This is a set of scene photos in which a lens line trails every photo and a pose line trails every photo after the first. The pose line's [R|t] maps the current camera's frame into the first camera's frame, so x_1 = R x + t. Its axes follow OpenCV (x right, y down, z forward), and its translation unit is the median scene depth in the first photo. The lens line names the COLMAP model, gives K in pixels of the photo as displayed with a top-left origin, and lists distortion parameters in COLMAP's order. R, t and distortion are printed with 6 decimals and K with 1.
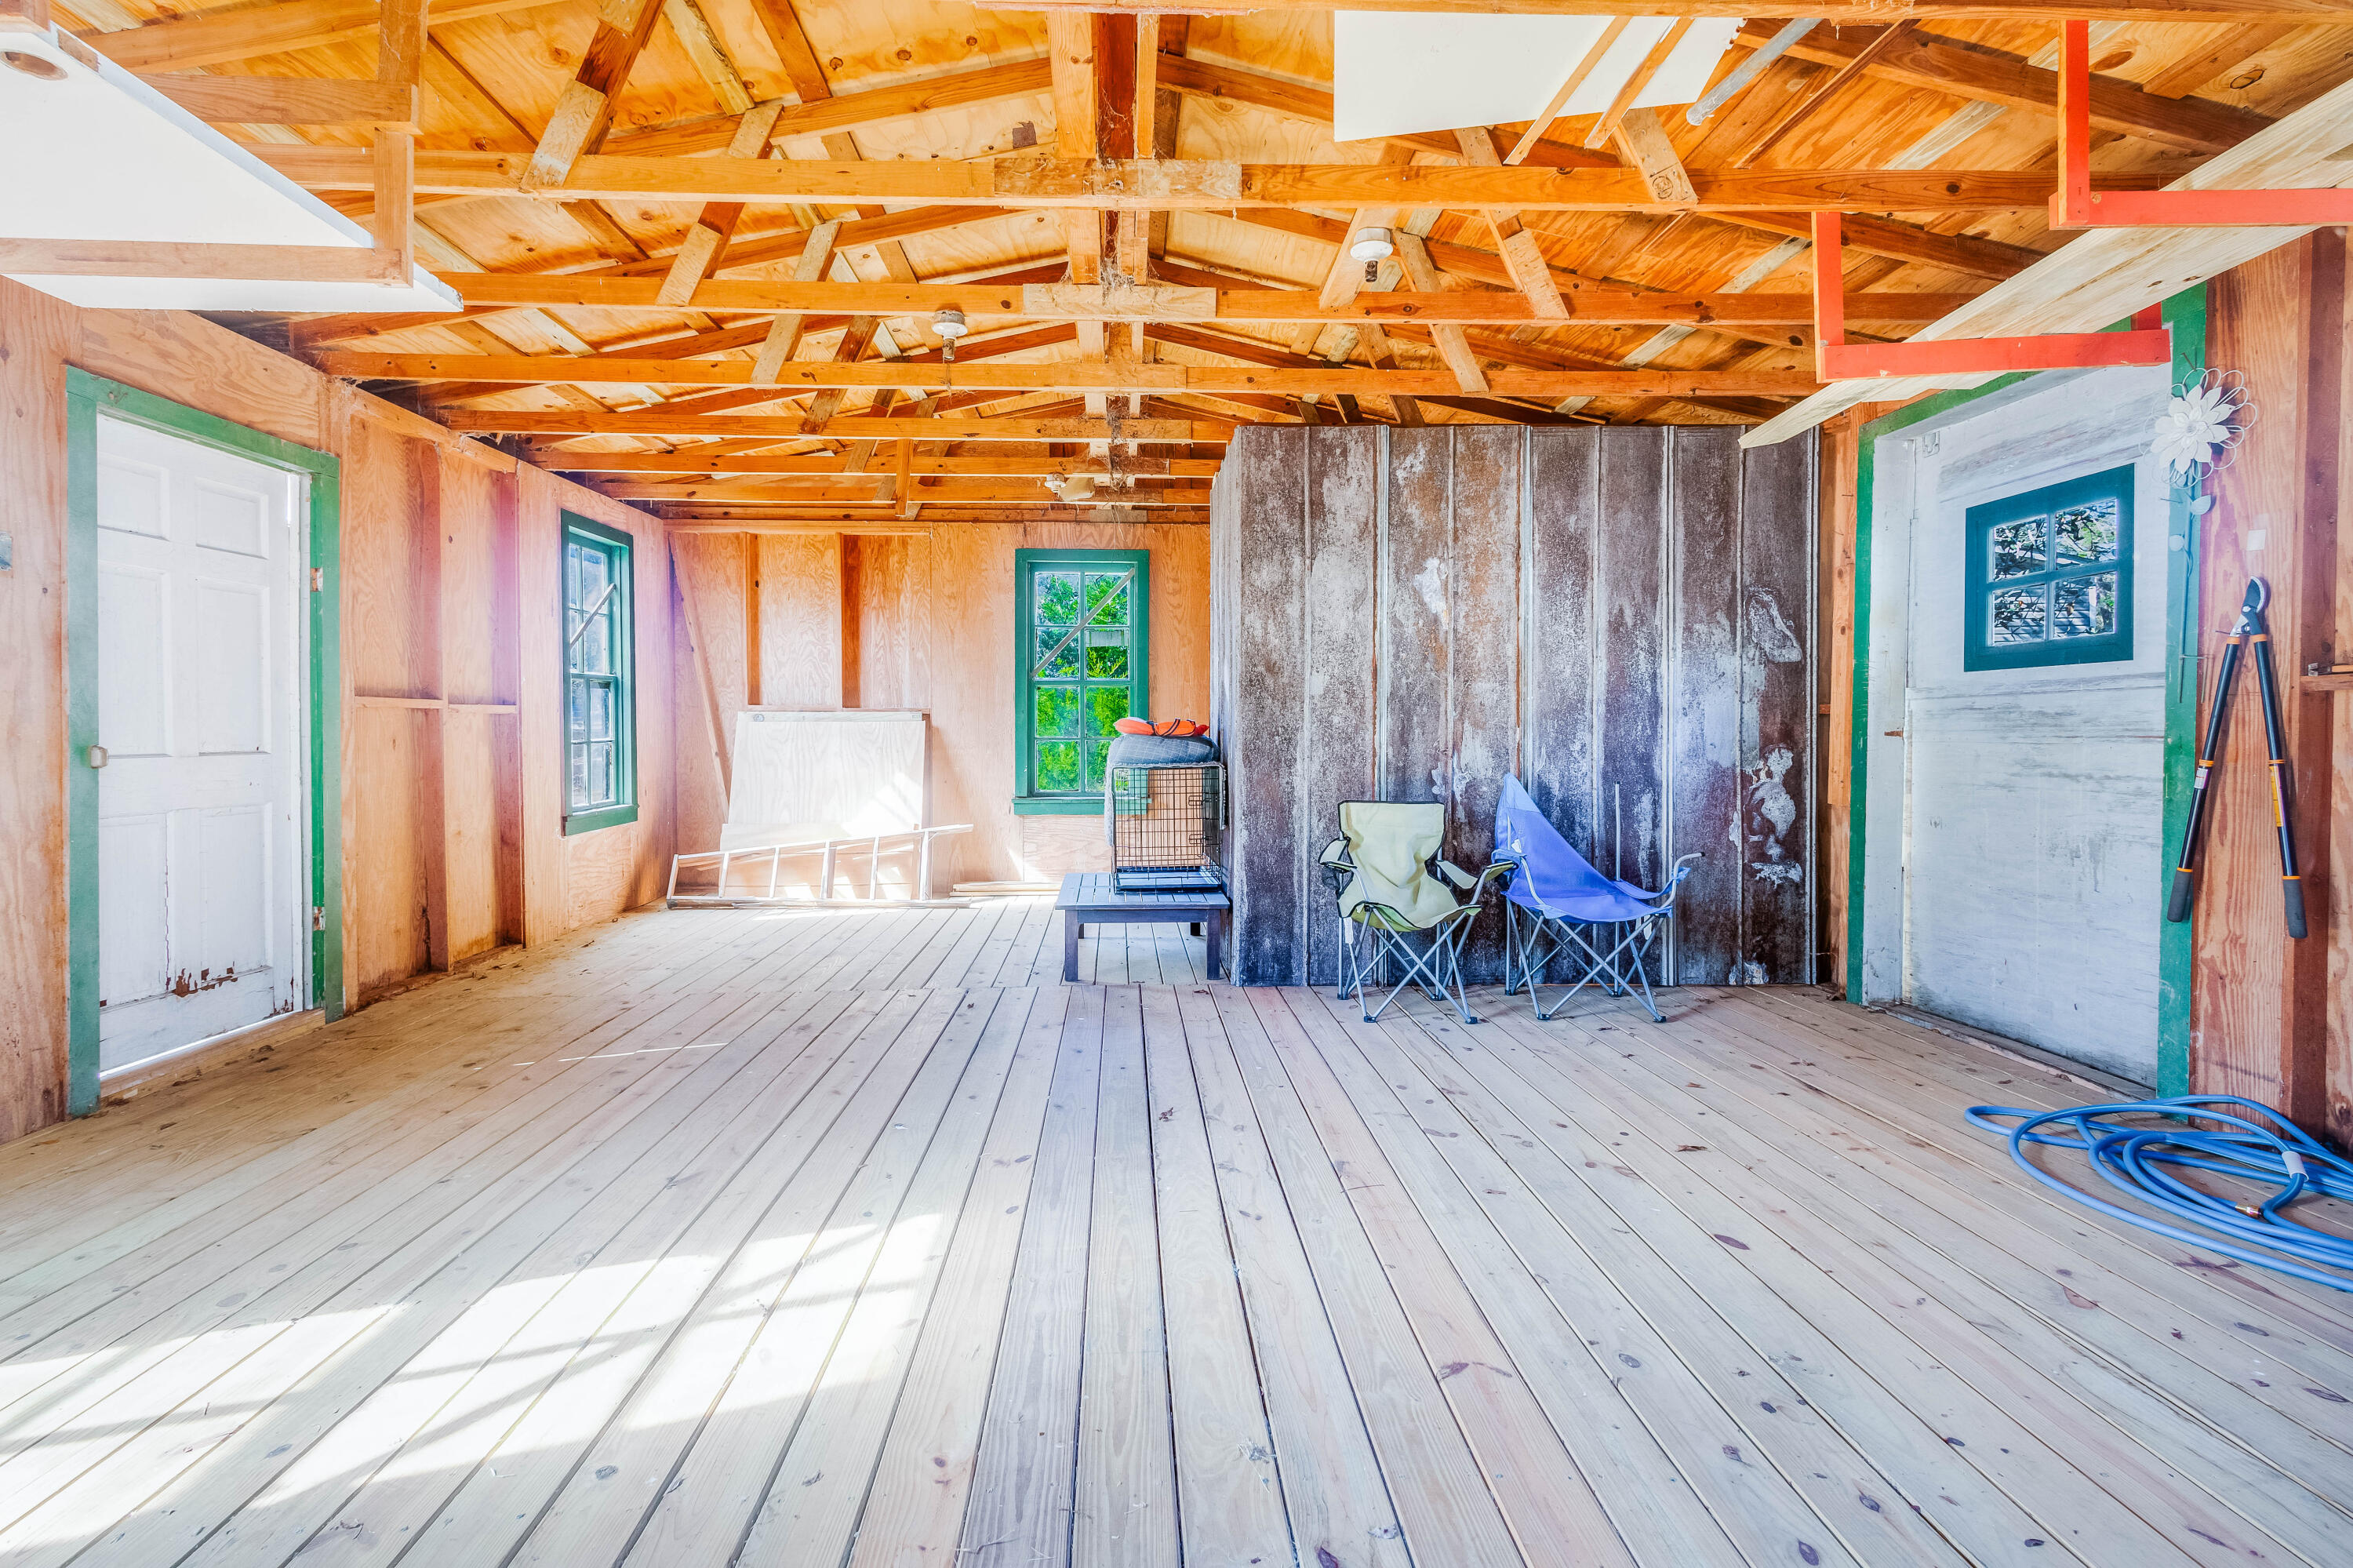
lens RADIAL K [[1109.8, 0, 1169.5], [0, 1109.8, 758.5], [0, 0, 1]] dist [0.005352, -0.000001]
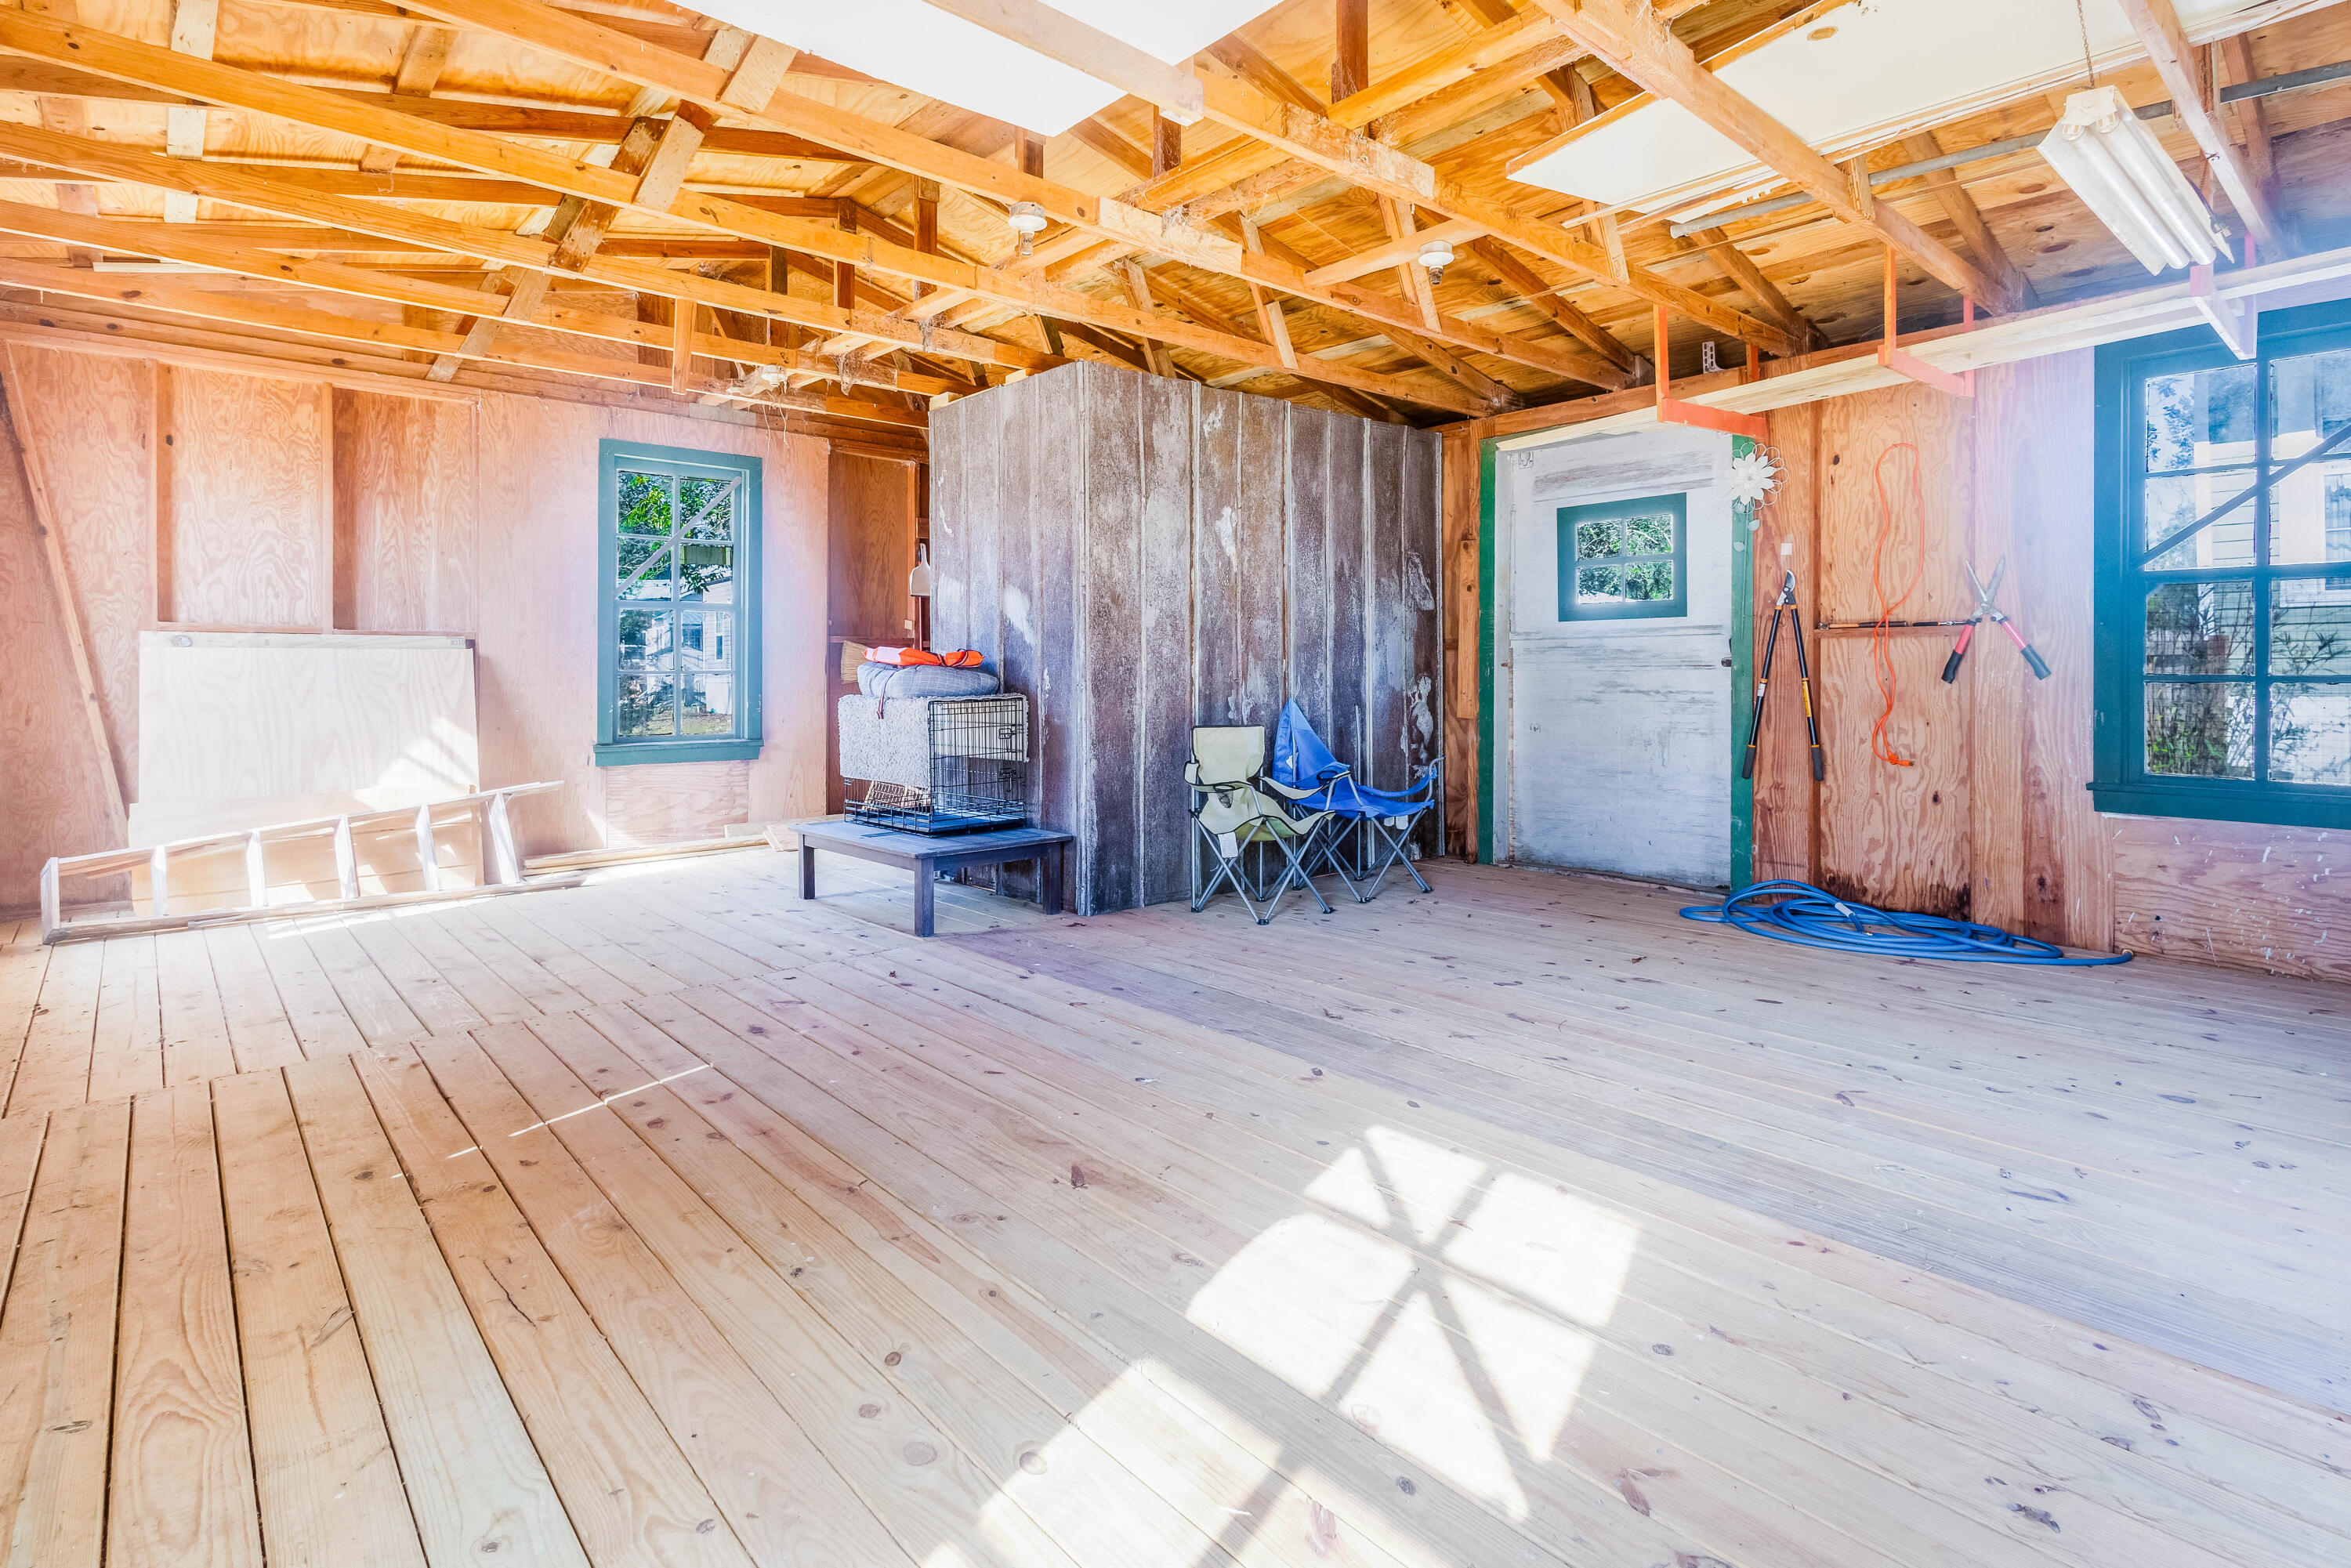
lens RADIAL K [[1137.6, 0, 1173.7], [0, 1137.6, 675.1], [0, 0, 1]] dist [0.003835, 0.000441]
pose [[0.778601, -0.003974, 0.627506, -0.522850], [0.015620, 0.999793, -0.013049, 0.002427], [-0.627324, 0.019962, 0.778502, 0.148198]]
